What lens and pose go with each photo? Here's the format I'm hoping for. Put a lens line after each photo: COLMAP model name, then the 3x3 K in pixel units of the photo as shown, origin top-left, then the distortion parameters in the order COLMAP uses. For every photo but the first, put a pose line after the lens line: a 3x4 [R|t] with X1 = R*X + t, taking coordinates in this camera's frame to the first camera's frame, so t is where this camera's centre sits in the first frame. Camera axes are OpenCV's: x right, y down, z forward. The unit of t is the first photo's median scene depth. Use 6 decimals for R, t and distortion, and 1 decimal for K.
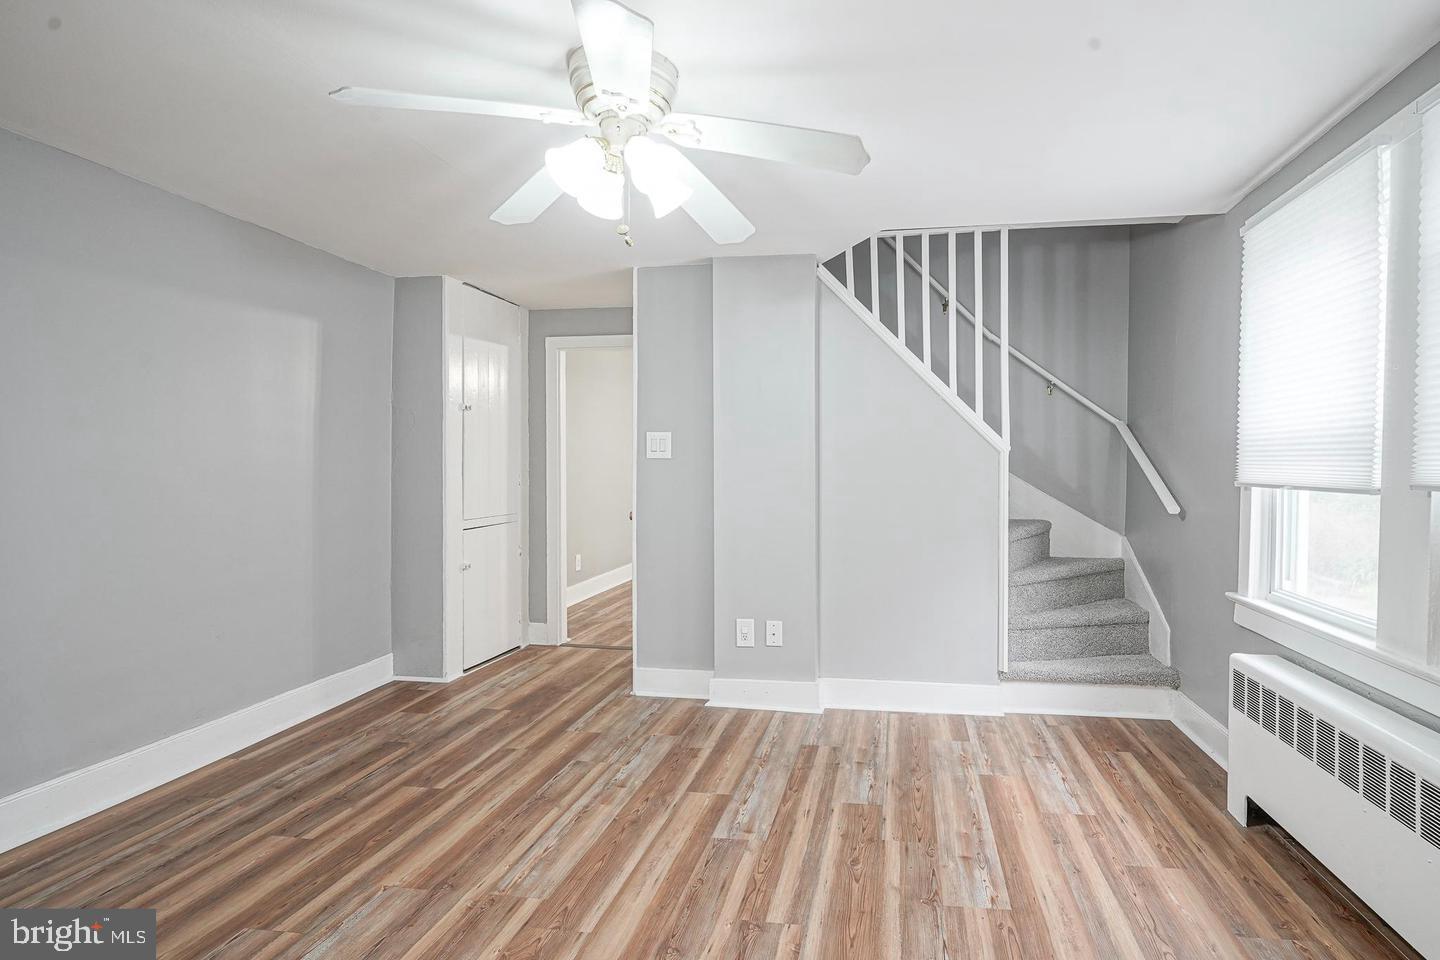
lens RADIAL K [[695.8, 0, 720.2], [0, 695.8, 472.4], [0, 0, 1]] dist [0.001868, 0.000617]
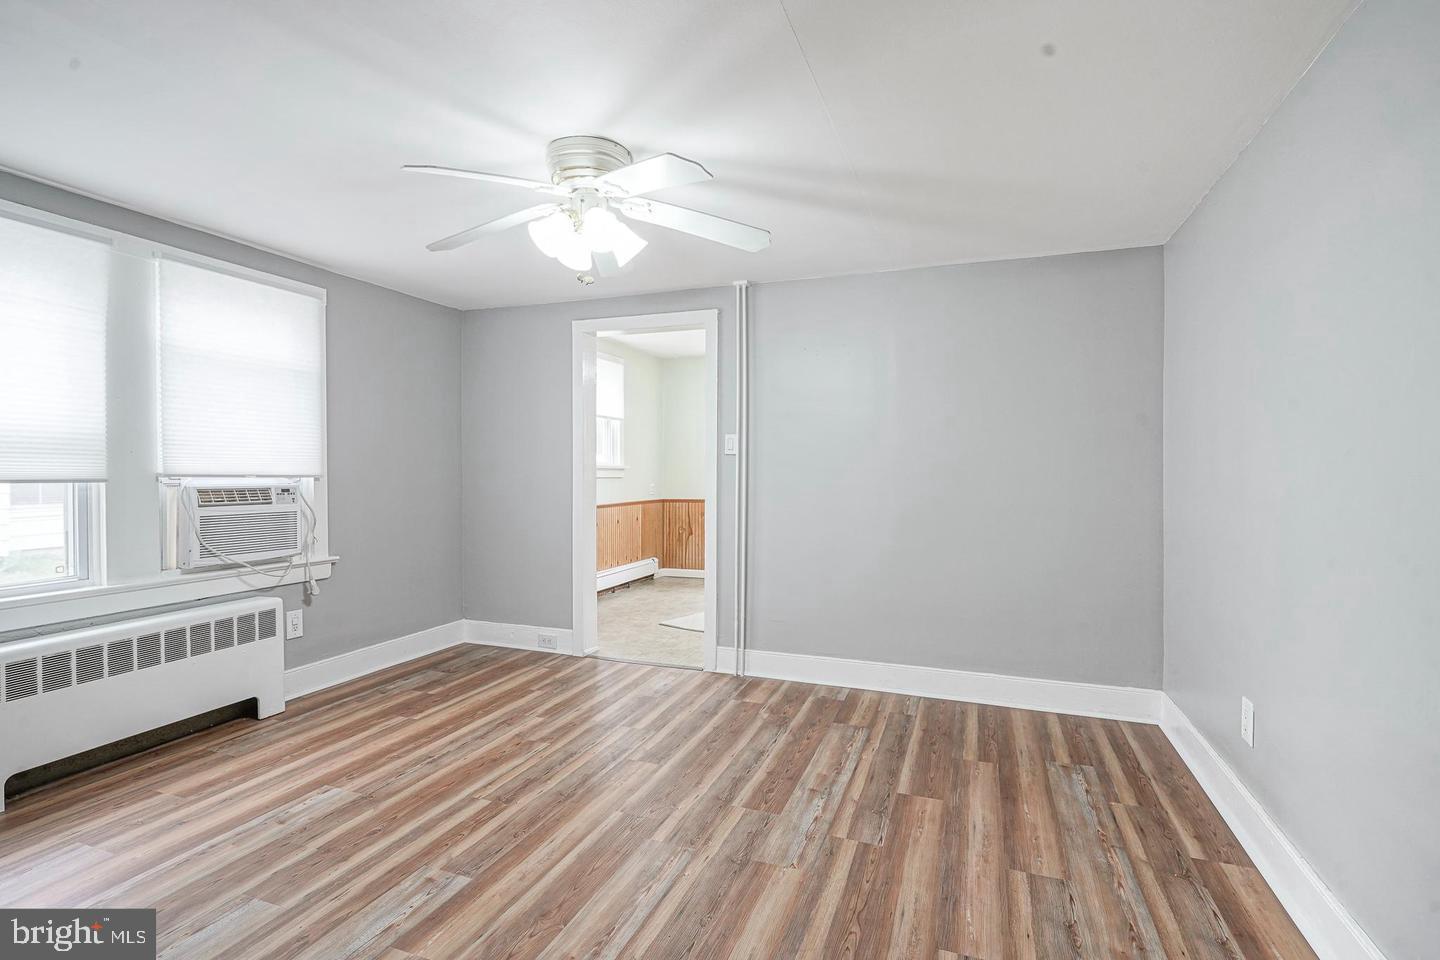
lens RADIAL K [[695.8, 0, 720.2], [0, 695.8, 472.4], [0, 0, 1]] dist [0.001868, 0.000617]
pose [[-0.992390, -0.006941, 0.122942, -0.482187], [-0.005298, 0.999892, 0.013683, -0.028402], [-0.123023, 0.012928, -0.992320, 2.018132]]
